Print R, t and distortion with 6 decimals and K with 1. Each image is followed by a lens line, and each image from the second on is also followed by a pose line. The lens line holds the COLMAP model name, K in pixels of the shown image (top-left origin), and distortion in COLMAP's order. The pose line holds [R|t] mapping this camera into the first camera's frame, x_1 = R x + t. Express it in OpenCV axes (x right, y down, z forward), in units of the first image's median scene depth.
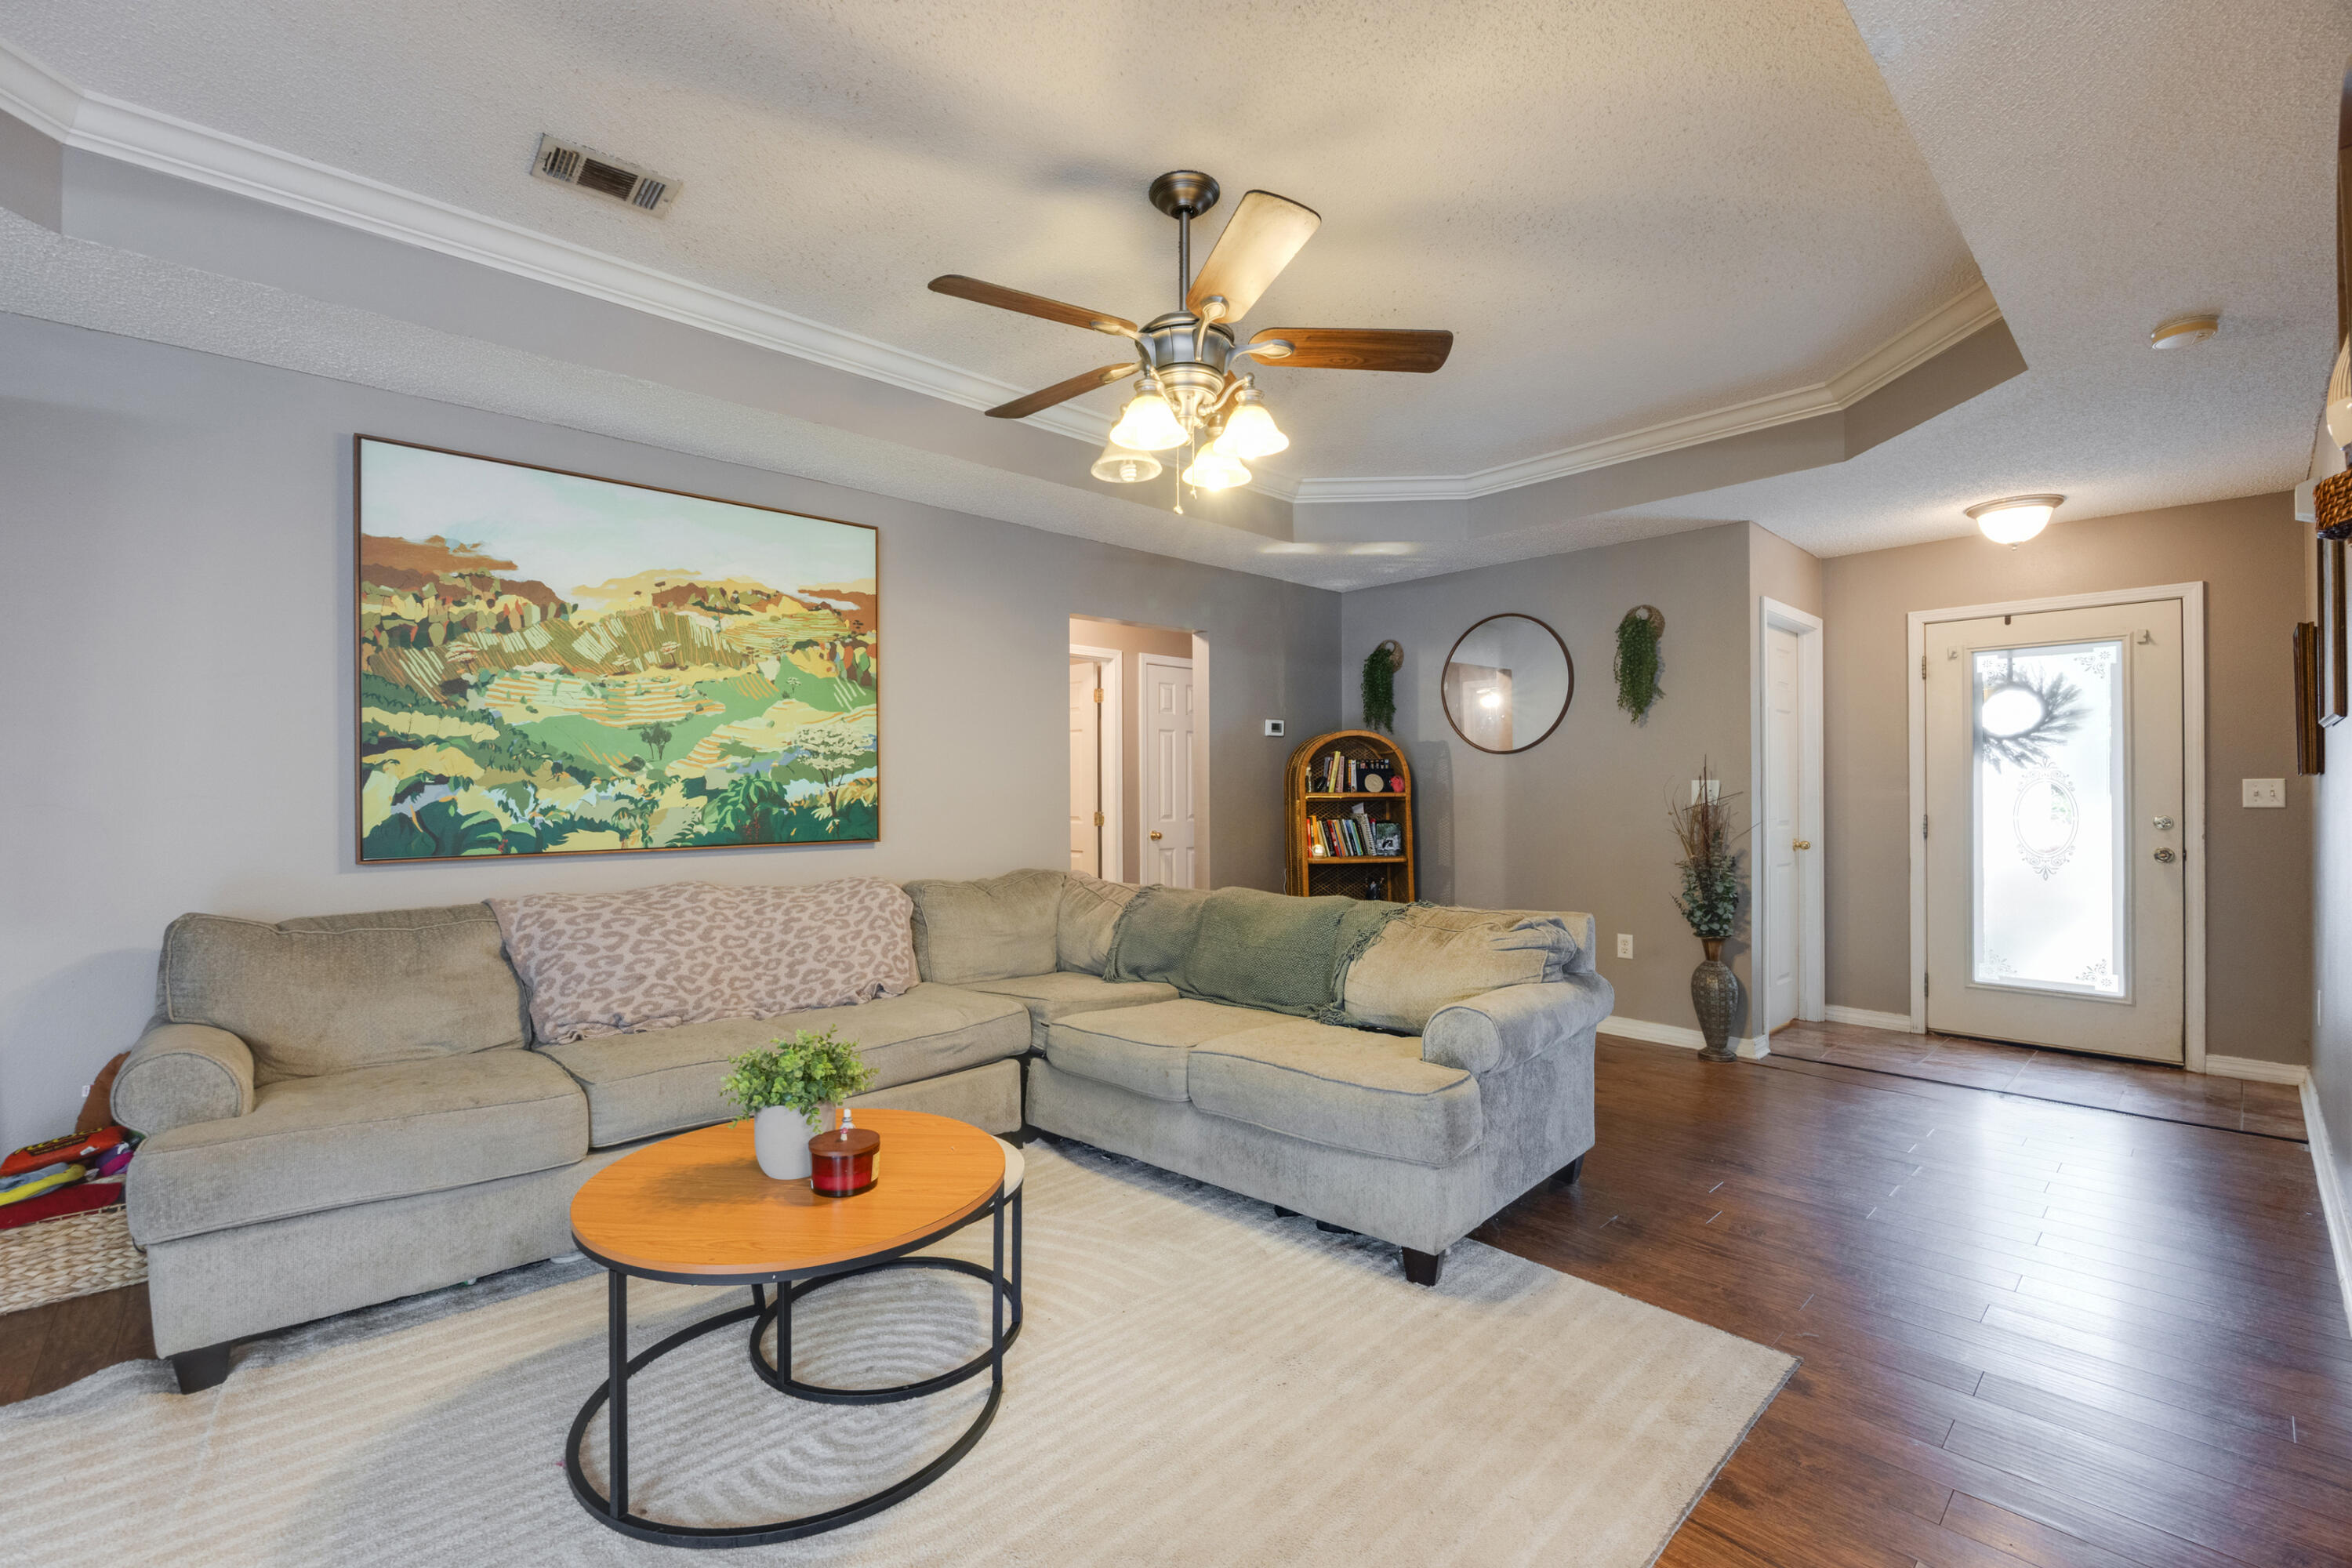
lens RADIAL K [[1003.7, 0, 1177.1], [0, 1003.7, 789.8], [0, 0, 1]] dist [-0.011765, -0.000087]
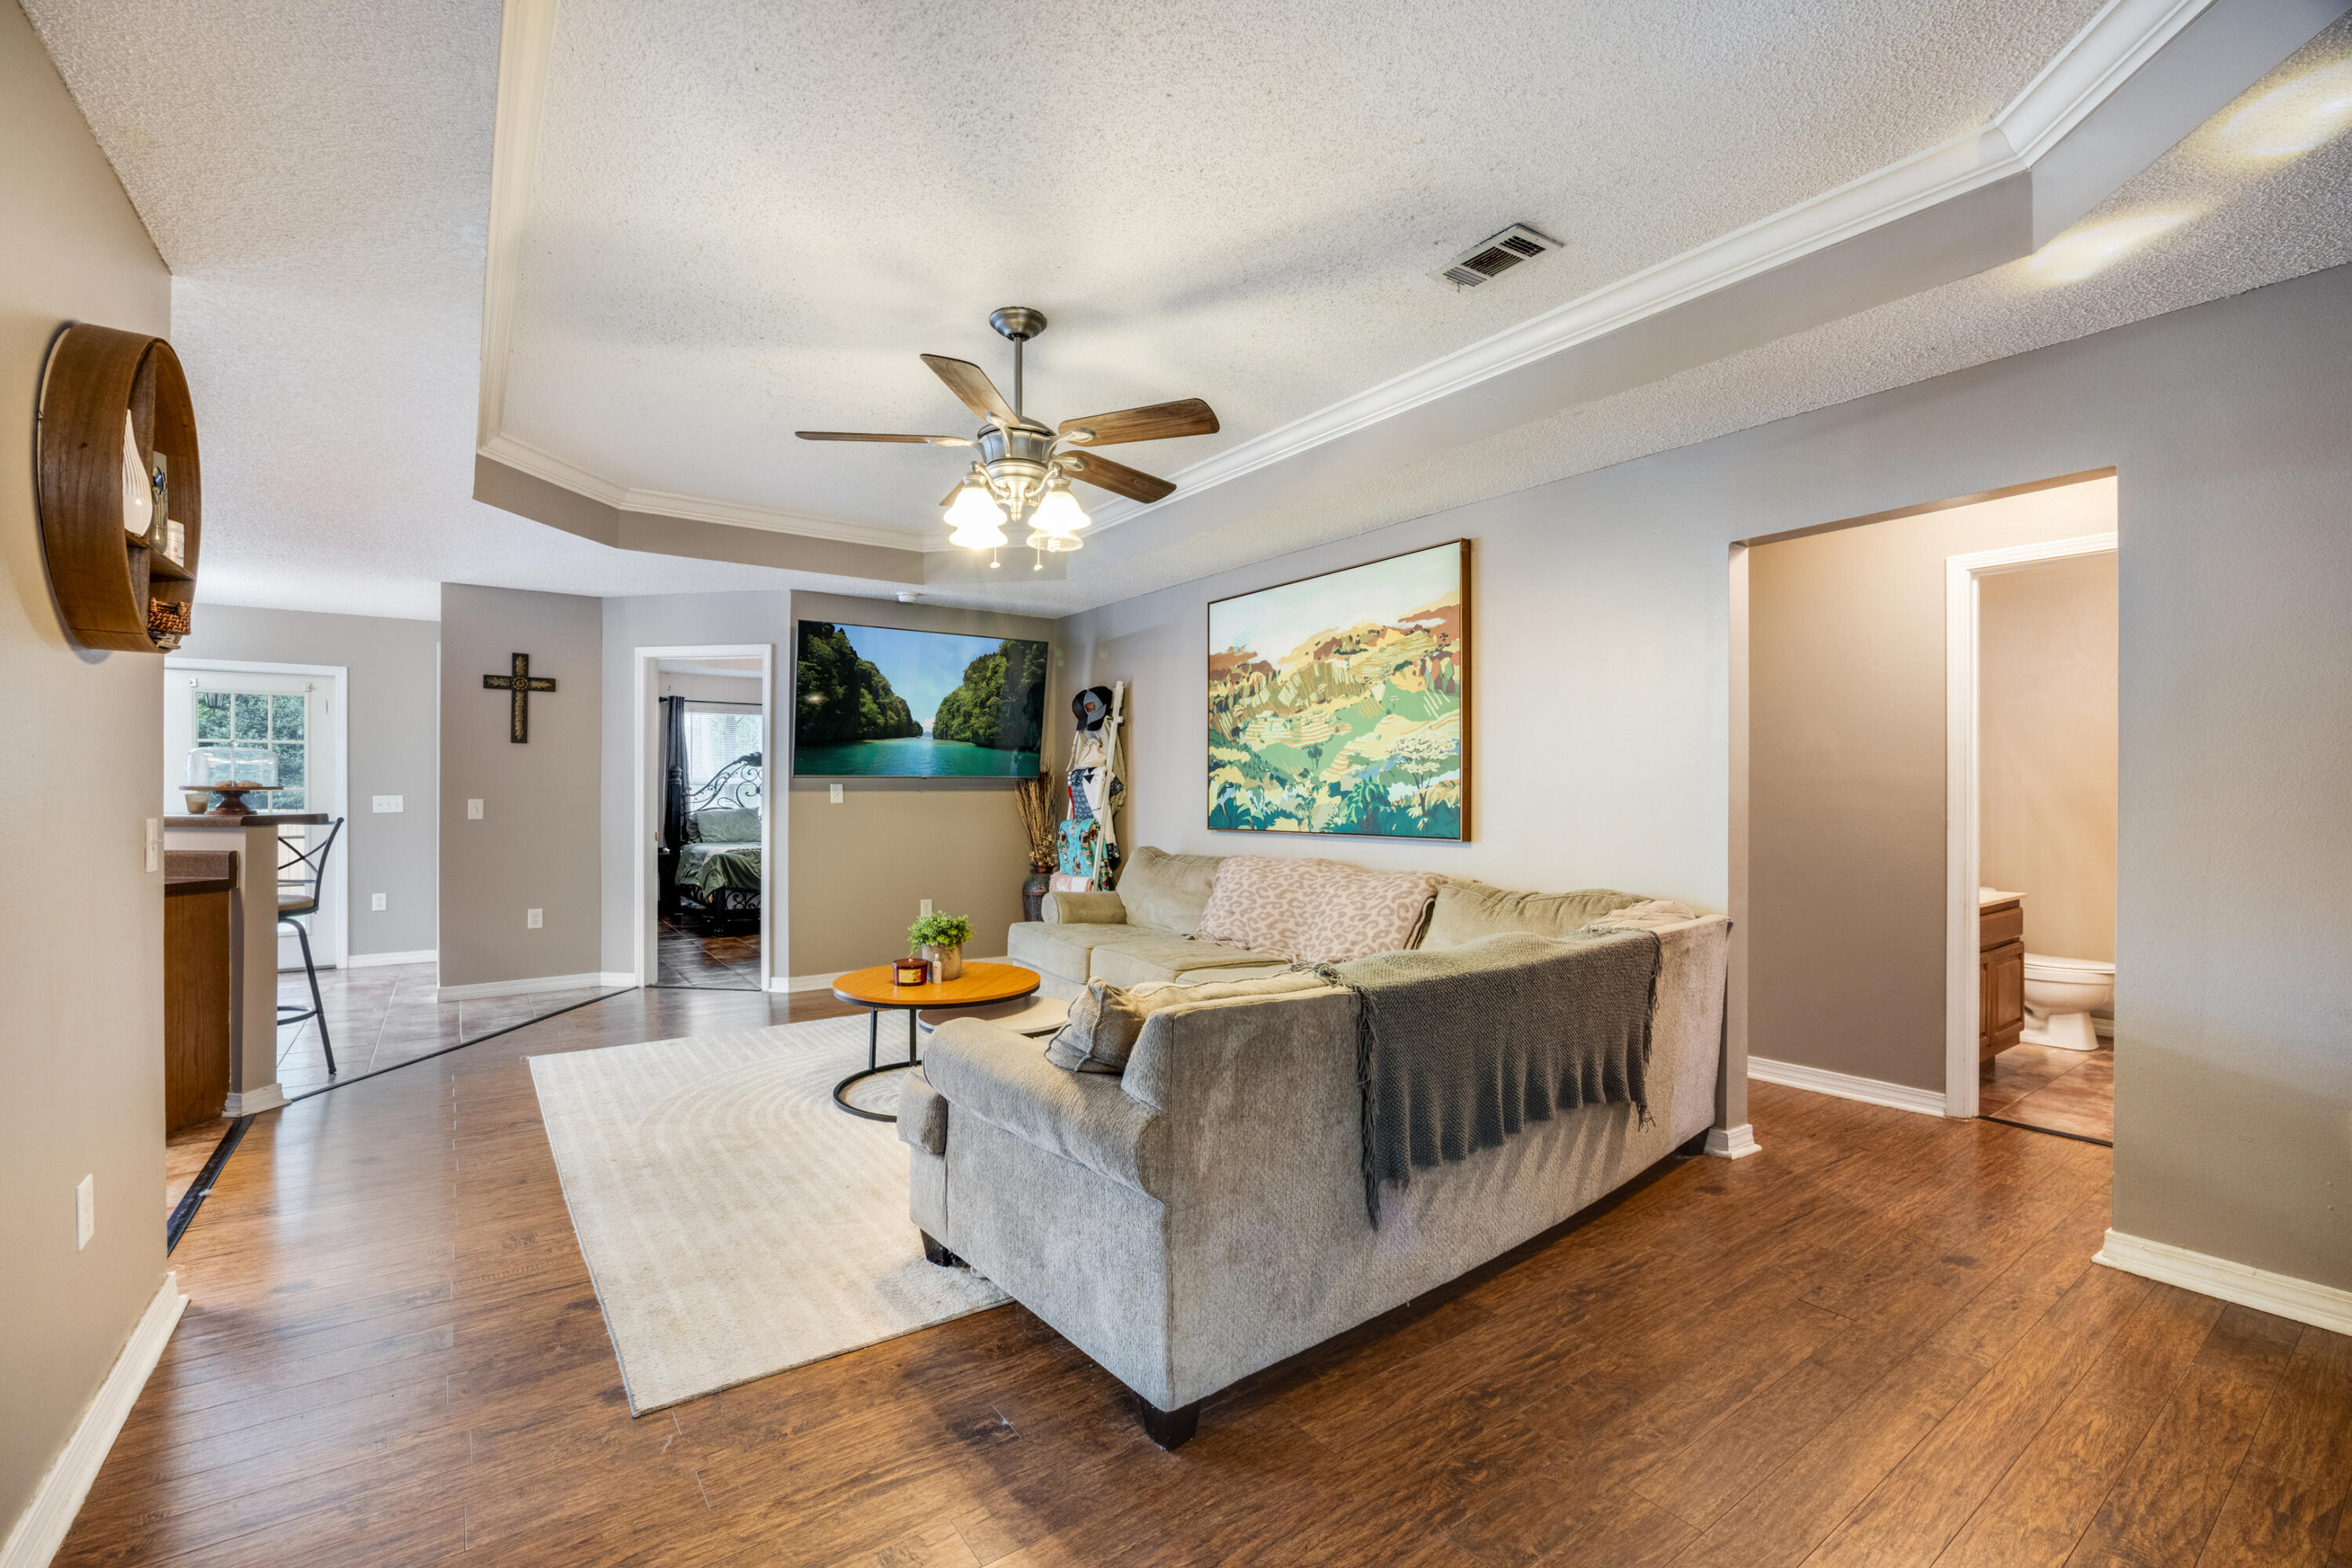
lens RADIAL K [[1003.7, 0, 1177.1], [0, 1003.7, 789.8], [0, 0, 1]] dist [-0.011765, -0.000087]
pose [[-0.123472, 0.001413, -0.992347, 0.906713], [-0.000641, 0.999999, 0.001504, -0.003766], [0.992348, 0.000822, -0.123471, 0.989216]]
